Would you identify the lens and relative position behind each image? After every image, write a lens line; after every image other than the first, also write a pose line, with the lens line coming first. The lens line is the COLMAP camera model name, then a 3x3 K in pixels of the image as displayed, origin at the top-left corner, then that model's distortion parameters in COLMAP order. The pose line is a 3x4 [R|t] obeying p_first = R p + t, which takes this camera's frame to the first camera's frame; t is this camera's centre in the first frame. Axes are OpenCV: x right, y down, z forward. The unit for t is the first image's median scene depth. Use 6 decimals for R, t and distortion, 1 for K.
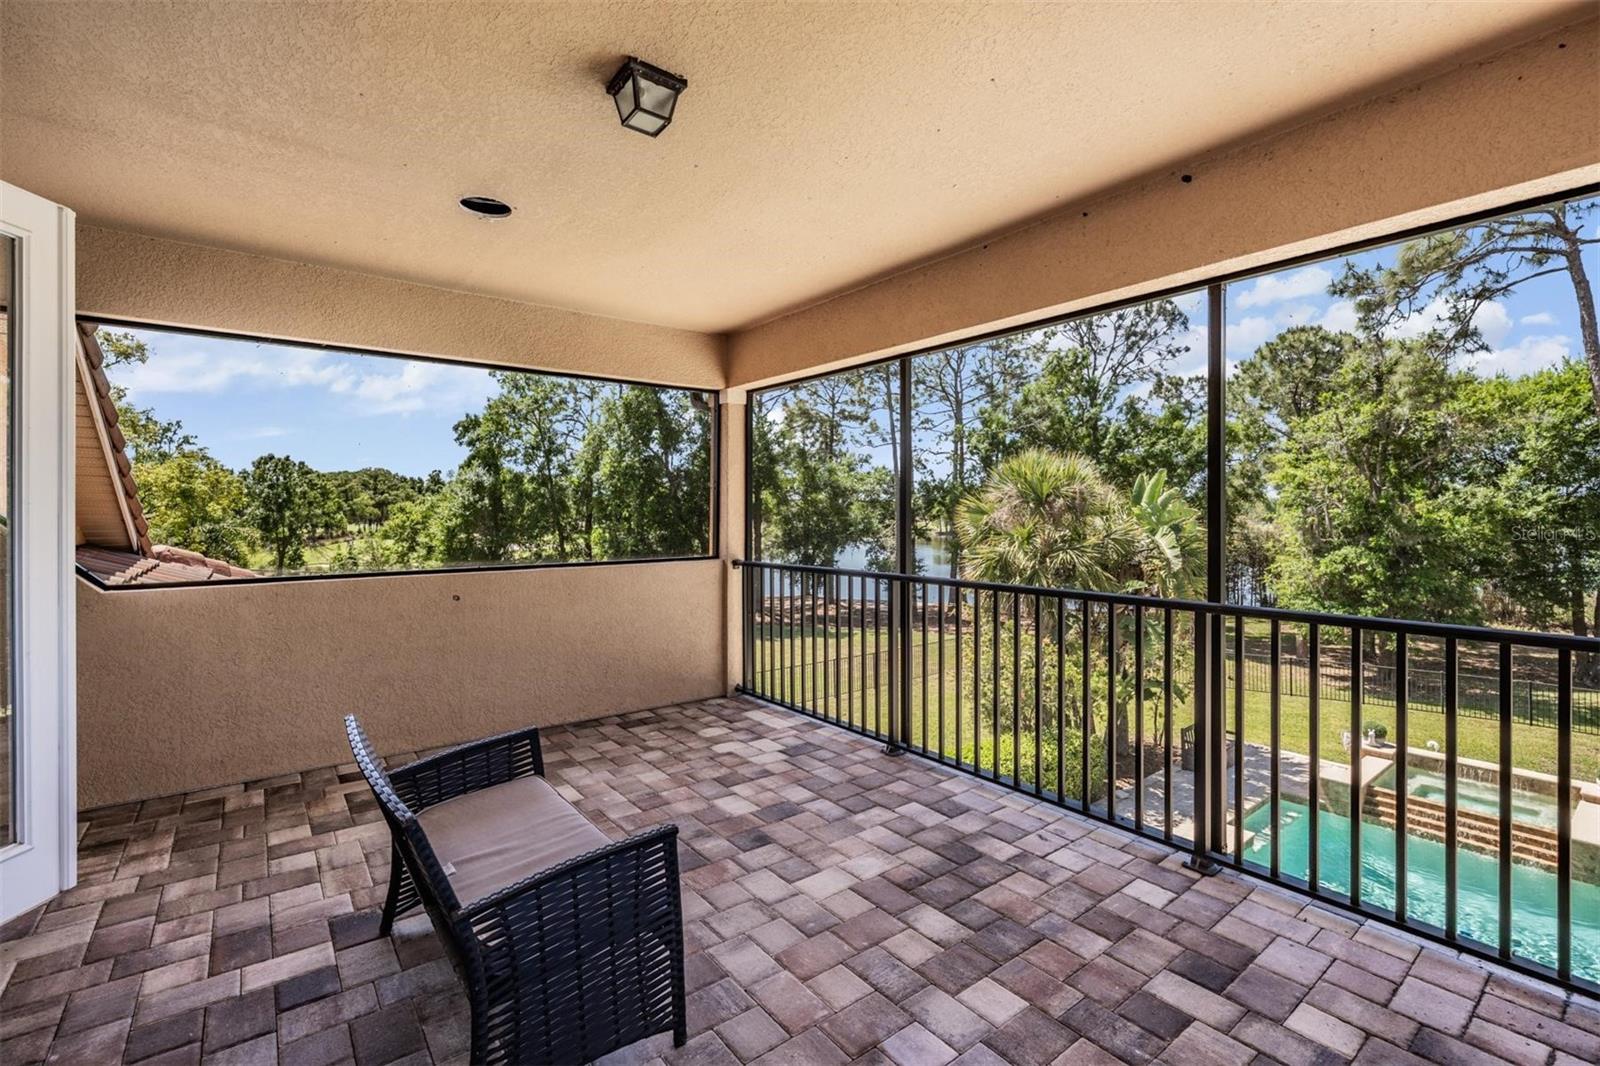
lens RADIAL K [[715.6, 0, 796.7], [0, 715.6, 519.3], [0, 0, 1]] dist [0.007826, -0.001090]
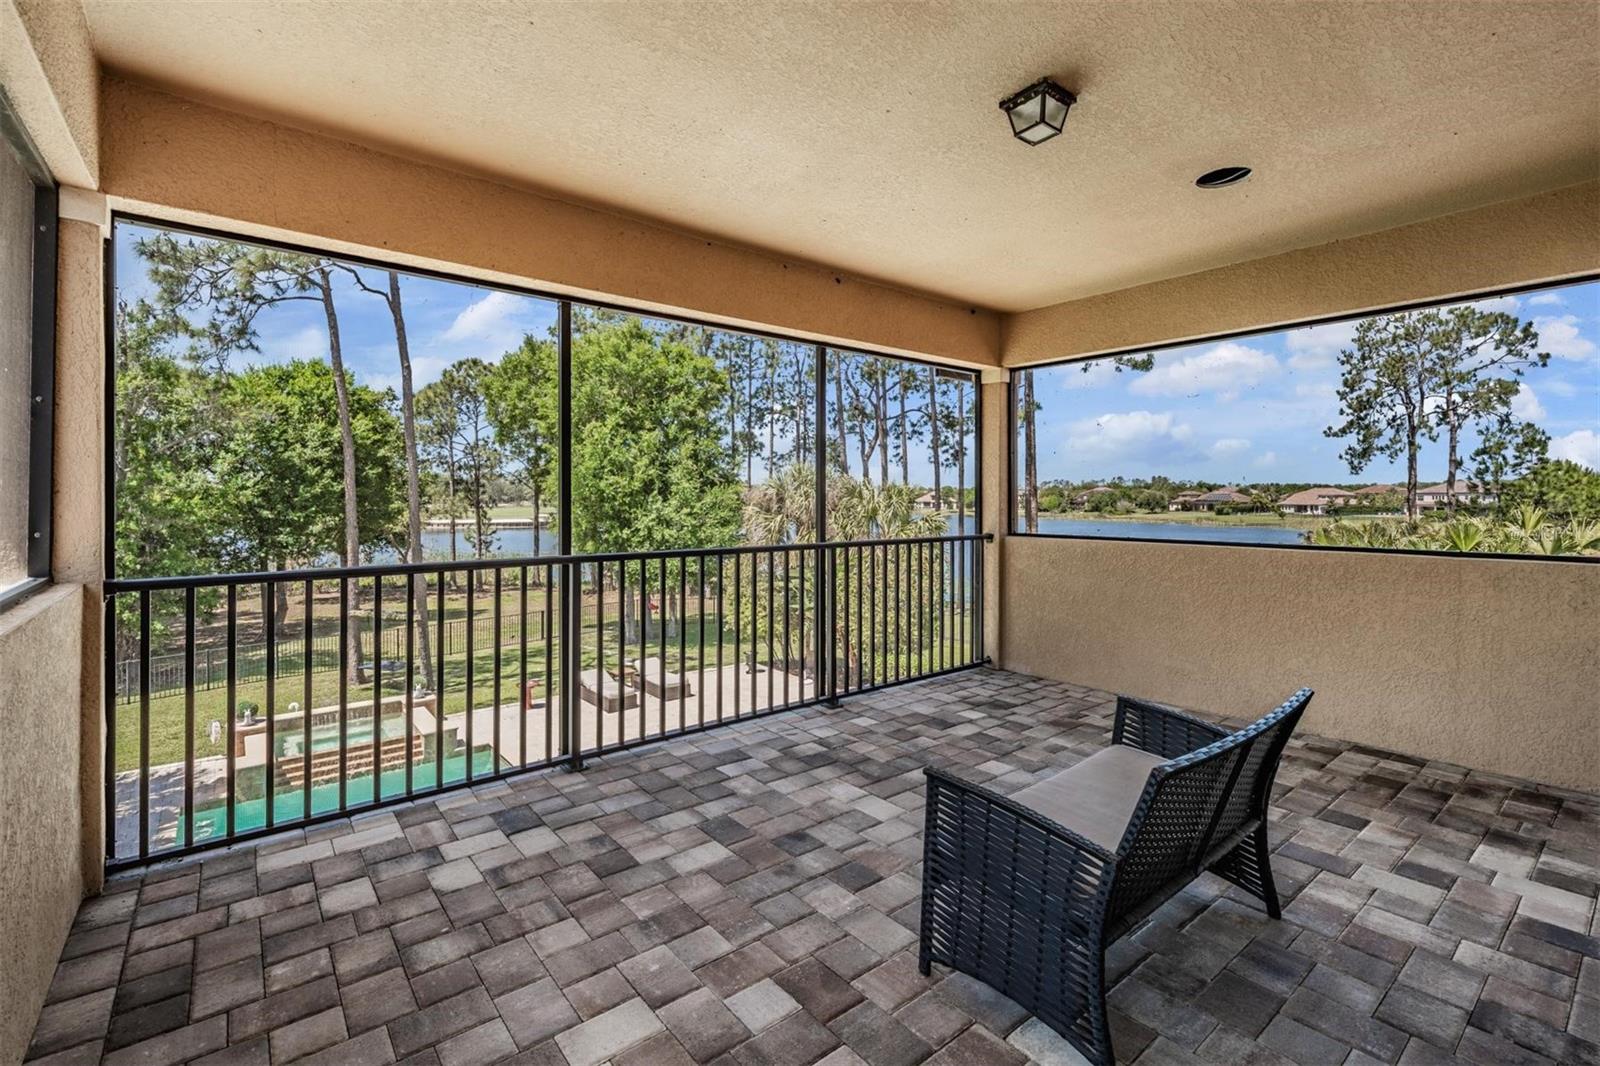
lens RADIAL K [[715.6, 0, 804.9], [0, 715.6, 500.7], [0, 0, 1]] dist [0.007826, -0.001090]
pose [[-0.034393, -0.000163, 0.999408, -0.732960], [0.007088, 0.999975, 0.000407, 0.014889], [-0.999383, 0.007098, -0.034391, 0.778790]]
